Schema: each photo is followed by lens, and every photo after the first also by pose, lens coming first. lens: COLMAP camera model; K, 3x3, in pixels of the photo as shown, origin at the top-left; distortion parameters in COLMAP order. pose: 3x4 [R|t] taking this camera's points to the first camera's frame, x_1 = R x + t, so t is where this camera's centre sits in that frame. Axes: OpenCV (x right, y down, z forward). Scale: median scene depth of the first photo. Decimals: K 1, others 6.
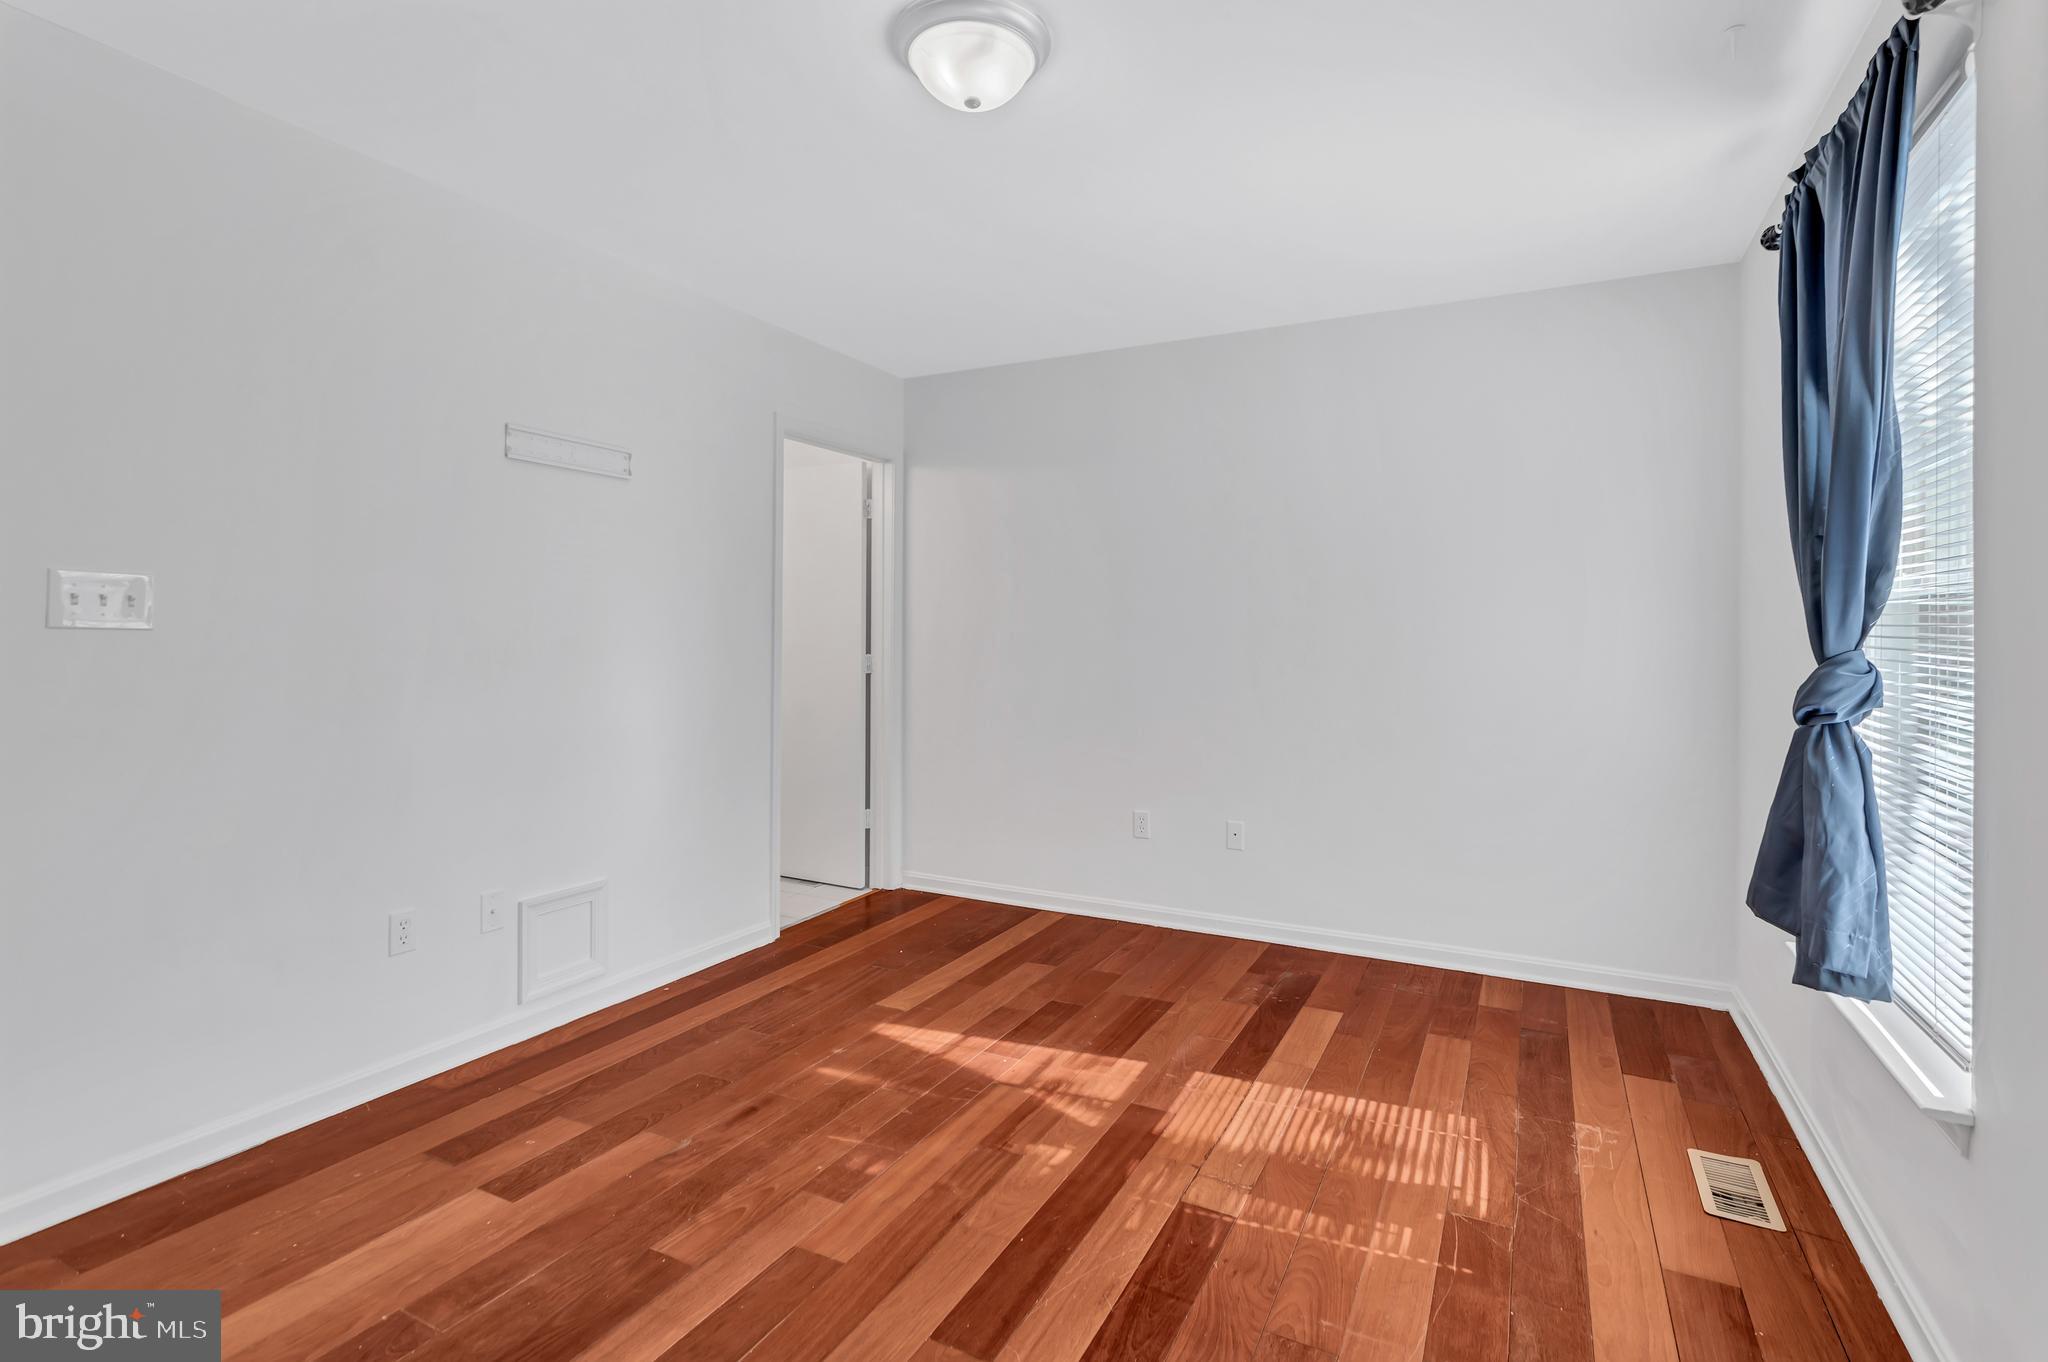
lens RADIAL K [[991.1, 0, 1023.4], [0, 991.1, 677.4], [0, 0, 1]] dist [-0.002832, -0.000072]
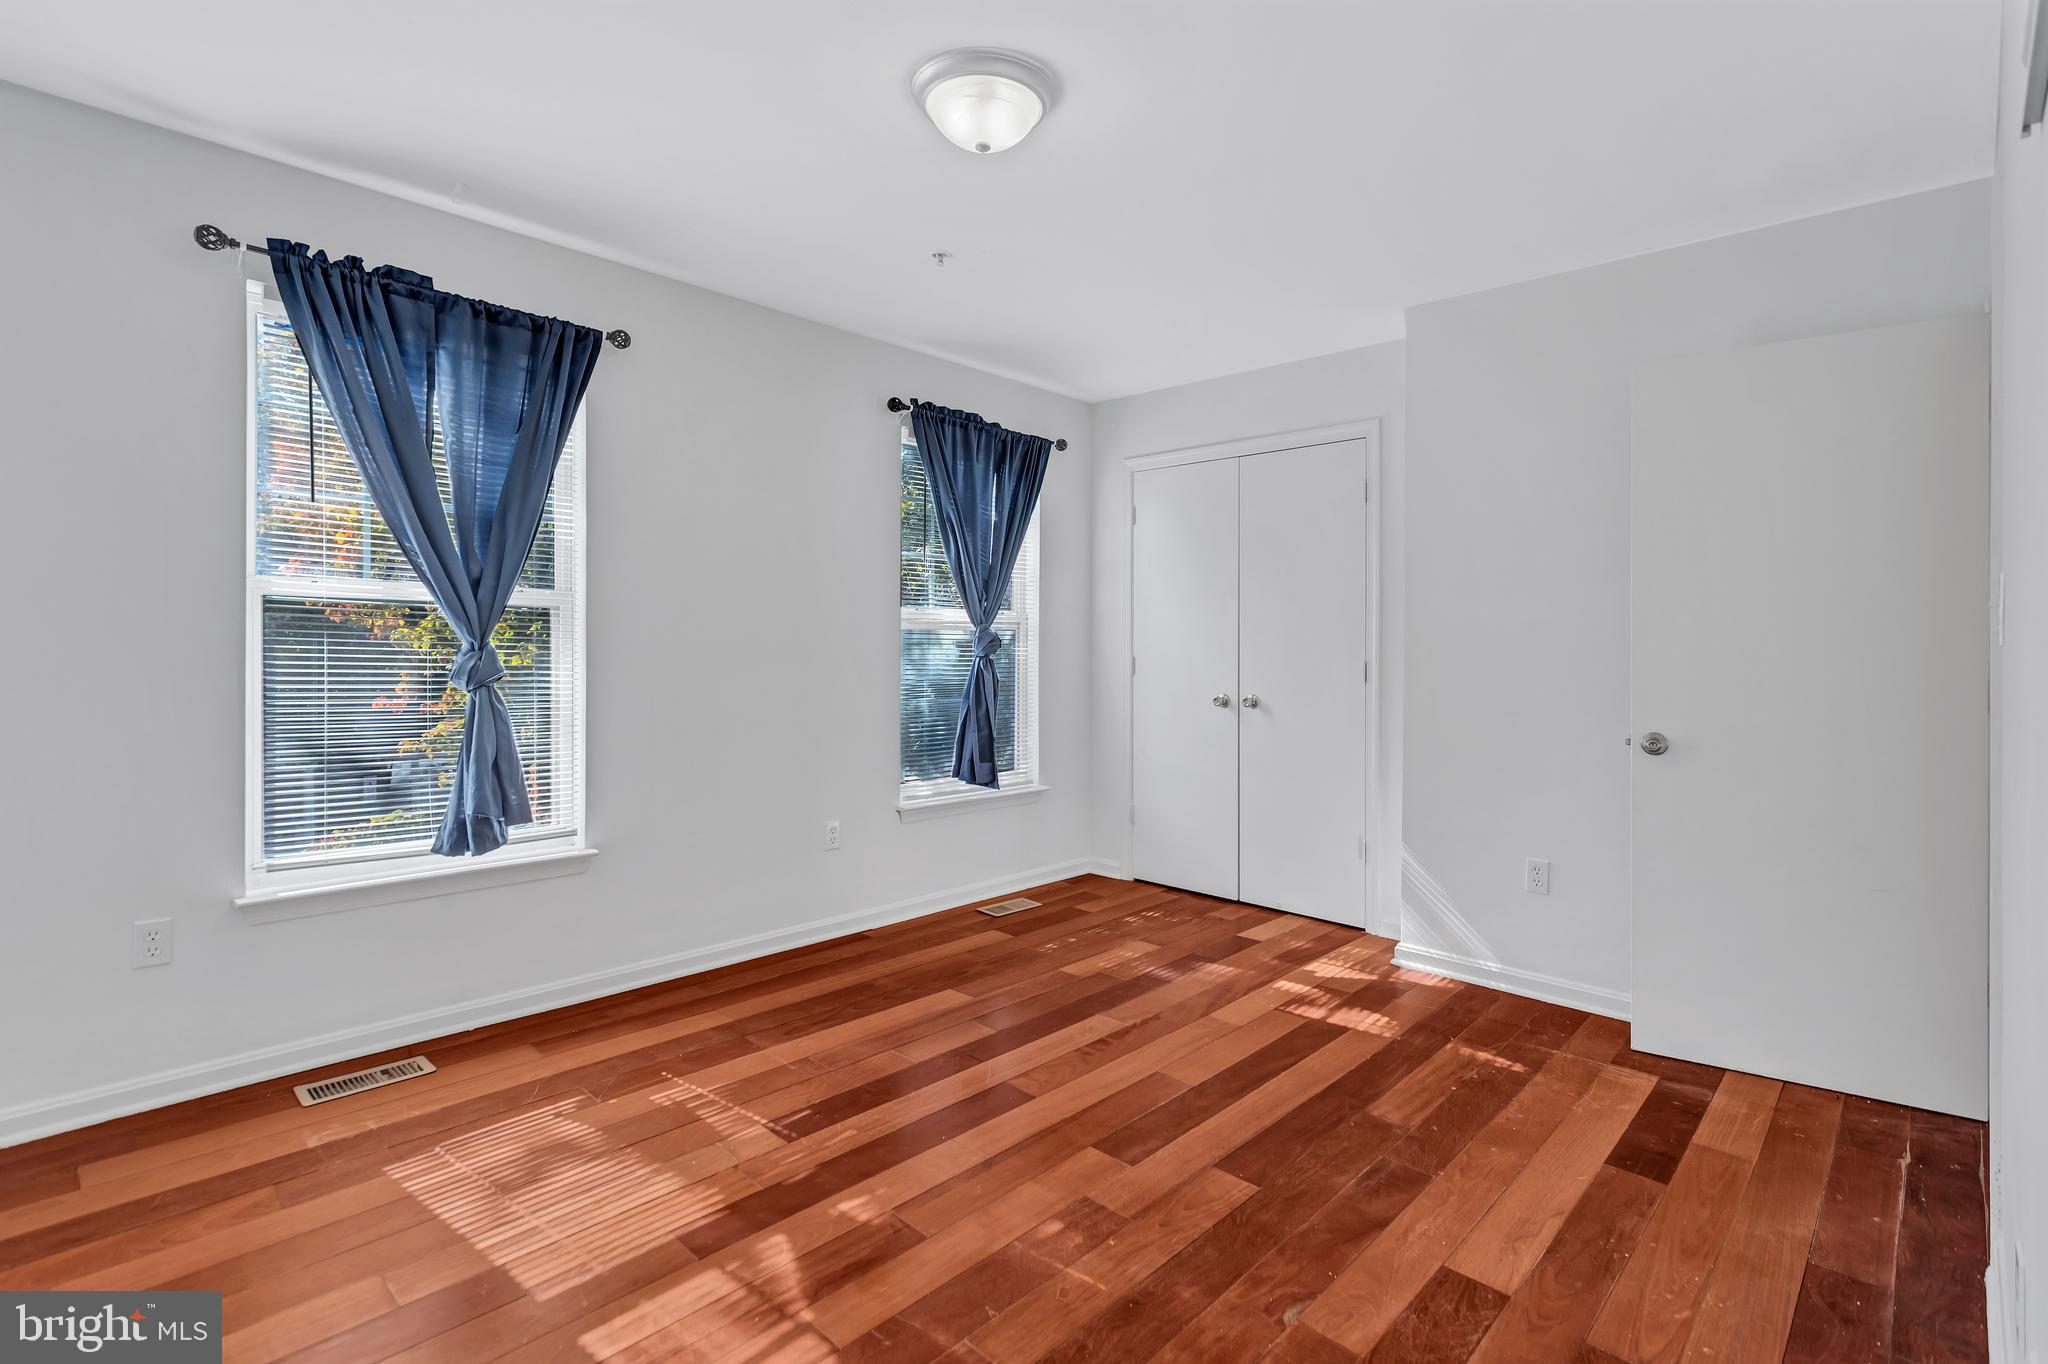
lens RADIAL K [[991.1, 0, 1025.1], [0, 991.1, 670.7], [0, 0, 1]] dist [-0.002832, -0.000072]
pose [[-0.963405, -0.025426, 0.266841, -0.373780], [-0.007260, 0.997601, 0.068847, -0.075495], [-0.267951, 0.064391, -0.961278, 1.941831]]
